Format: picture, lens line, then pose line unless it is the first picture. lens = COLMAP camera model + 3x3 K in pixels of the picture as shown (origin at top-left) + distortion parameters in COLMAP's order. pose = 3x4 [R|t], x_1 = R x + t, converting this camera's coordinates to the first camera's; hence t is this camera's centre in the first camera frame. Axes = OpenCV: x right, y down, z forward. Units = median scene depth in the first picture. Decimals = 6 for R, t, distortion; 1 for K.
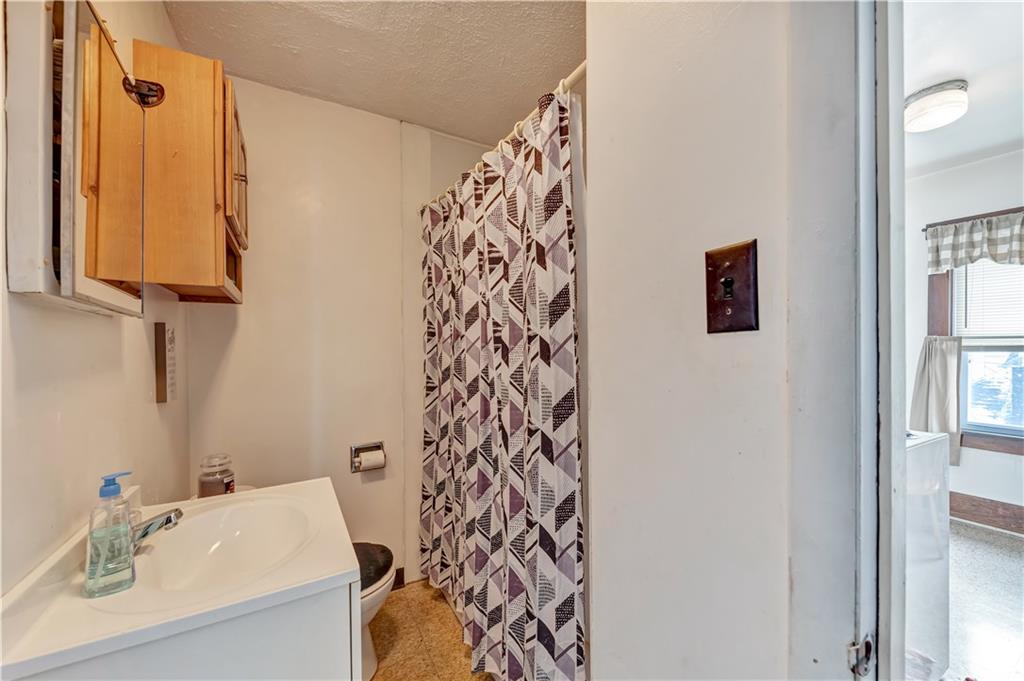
lens RADIAL K [[391.3, 0, 512.0], [0, 391.3, 340.5], [0, 0, 1]] dist [0.014961, -0.000410]
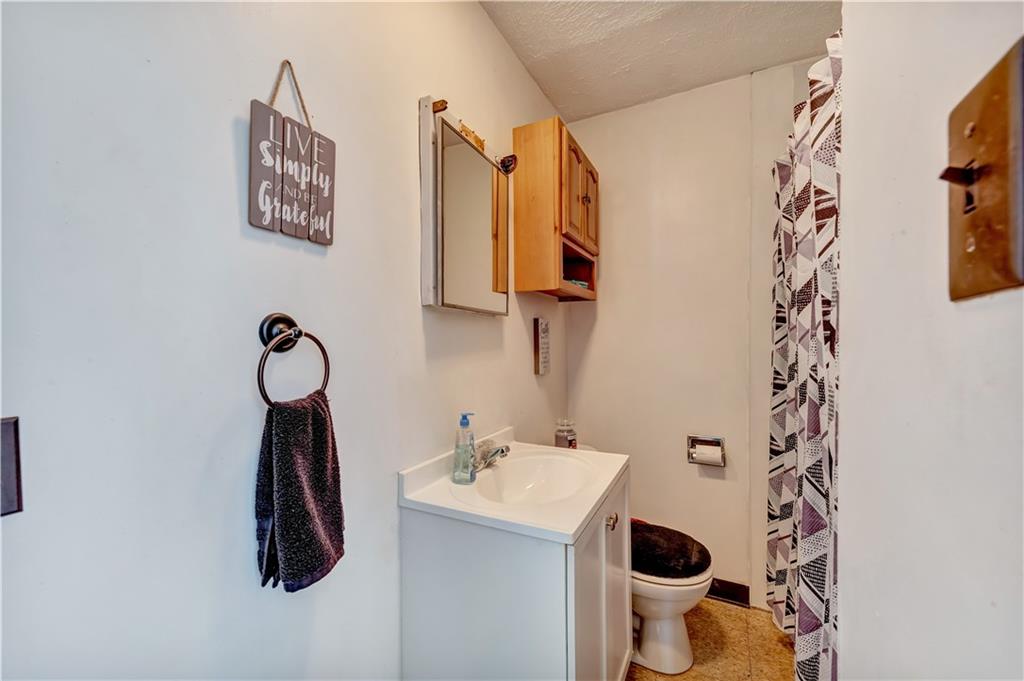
lens RADIAL K [[387.1, 0, 518.6], [0, 387.1, 337.4], [0, 0, 1]] dist [0.008526, -0.000194]
pose [[0.570738, 0.004760, -0.821118, 0.196096], [0.012638, 0.999814, 0.014580, 0.002614], [0.821035, -0.018699, 0.570572, 0.126392]]
